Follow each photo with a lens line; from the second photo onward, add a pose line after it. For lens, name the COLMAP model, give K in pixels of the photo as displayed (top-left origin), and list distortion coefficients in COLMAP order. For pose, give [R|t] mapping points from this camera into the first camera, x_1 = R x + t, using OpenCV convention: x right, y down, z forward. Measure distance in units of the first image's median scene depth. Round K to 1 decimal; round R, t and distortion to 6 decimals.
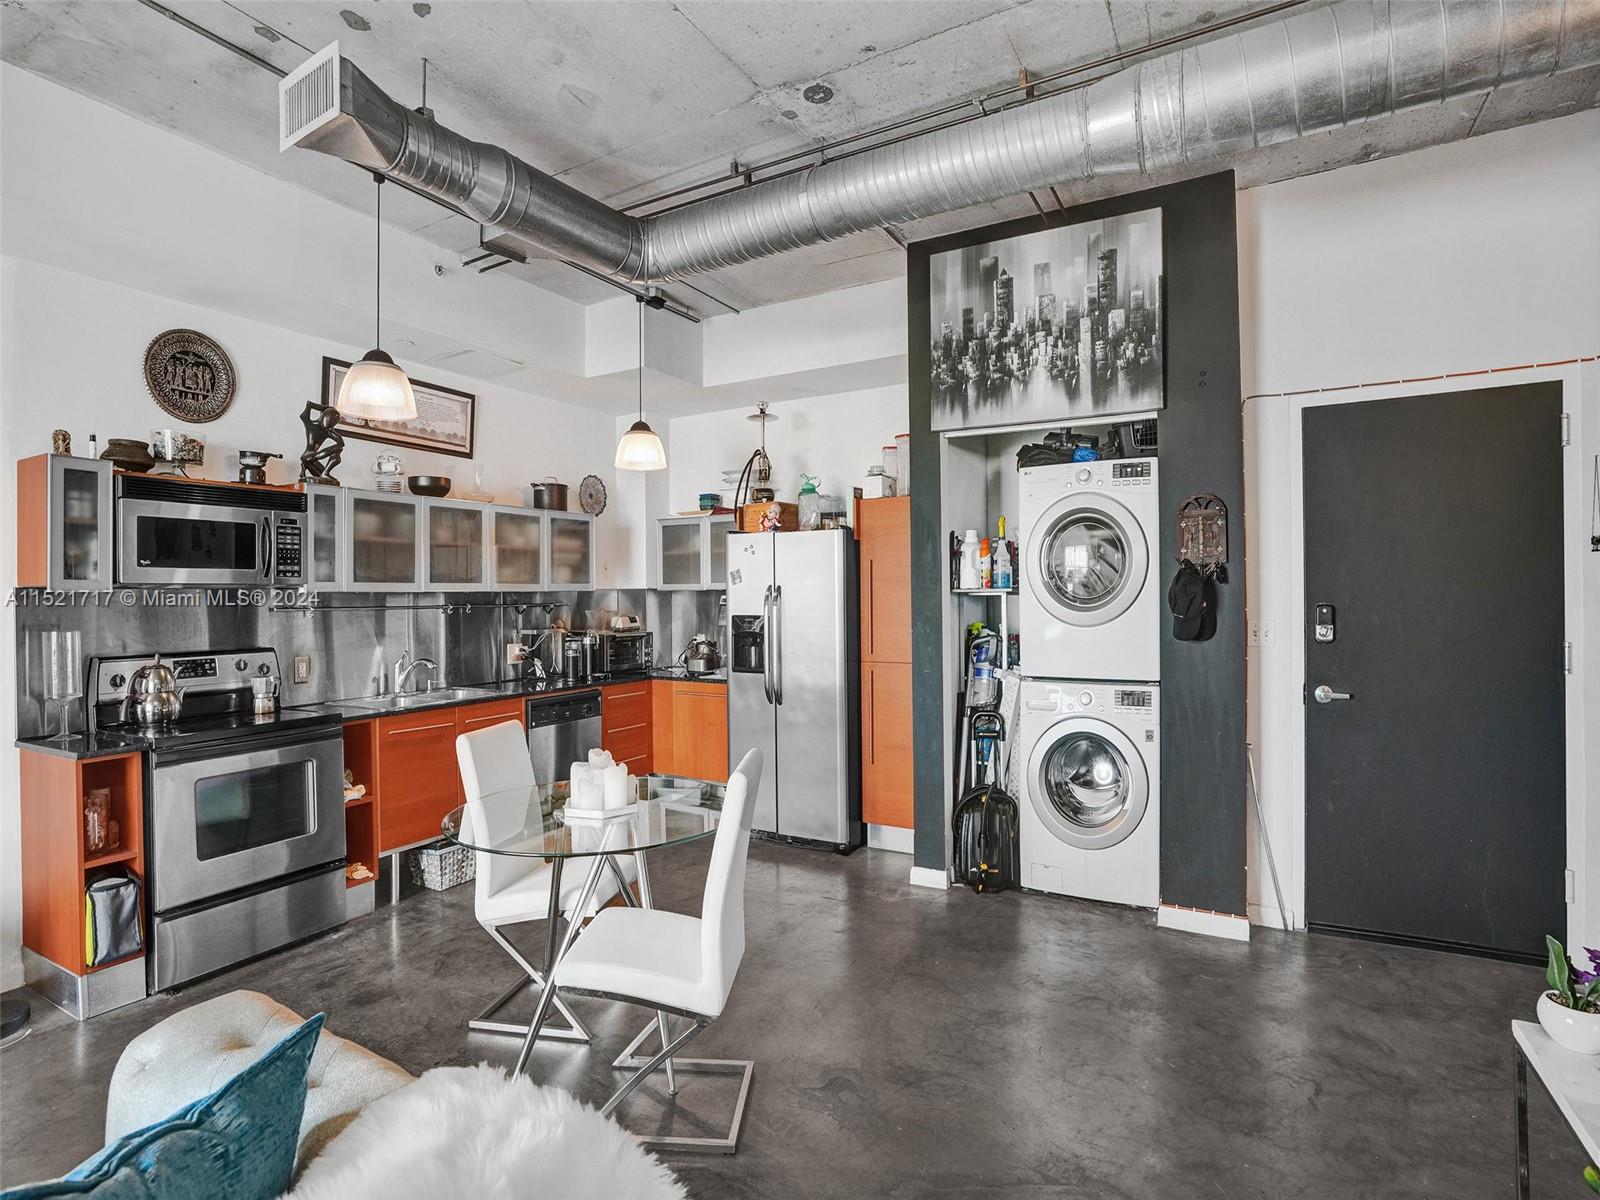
lens RADIAL K [[824.4, 0, 817.9], [0, 824.4, 591.7], [0, 0, 1]] dist [-0.052662, 0.024021]
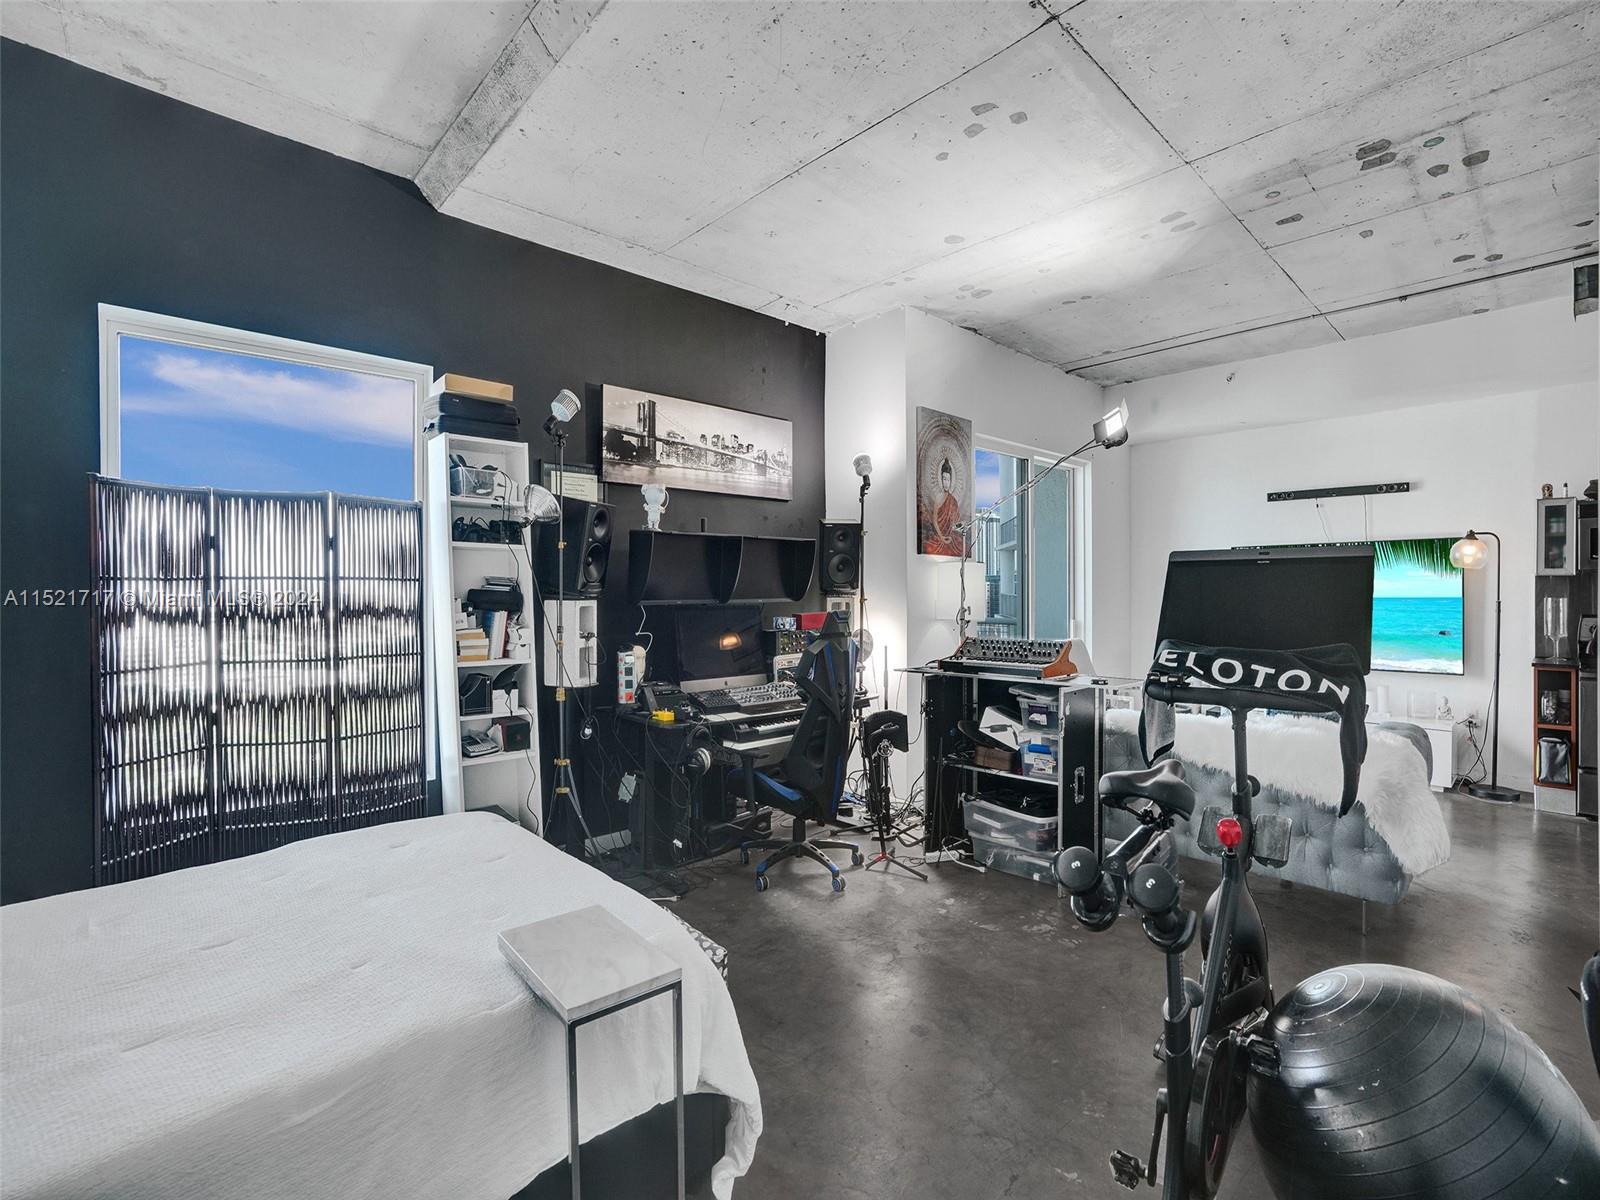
lens RADIAL K [[757.4, 0, 801.6], [0, 757.4, 600.4], [0, 0, 1]] dist [-0.010975, 0.001349]
pose [[-0.270515, 0.019966, -0.962509, 0.761699], [0.010527, 0.999786, 0.017780, 0.005628], [0.962658, -0.005323, -0.270668, -0.096939]]
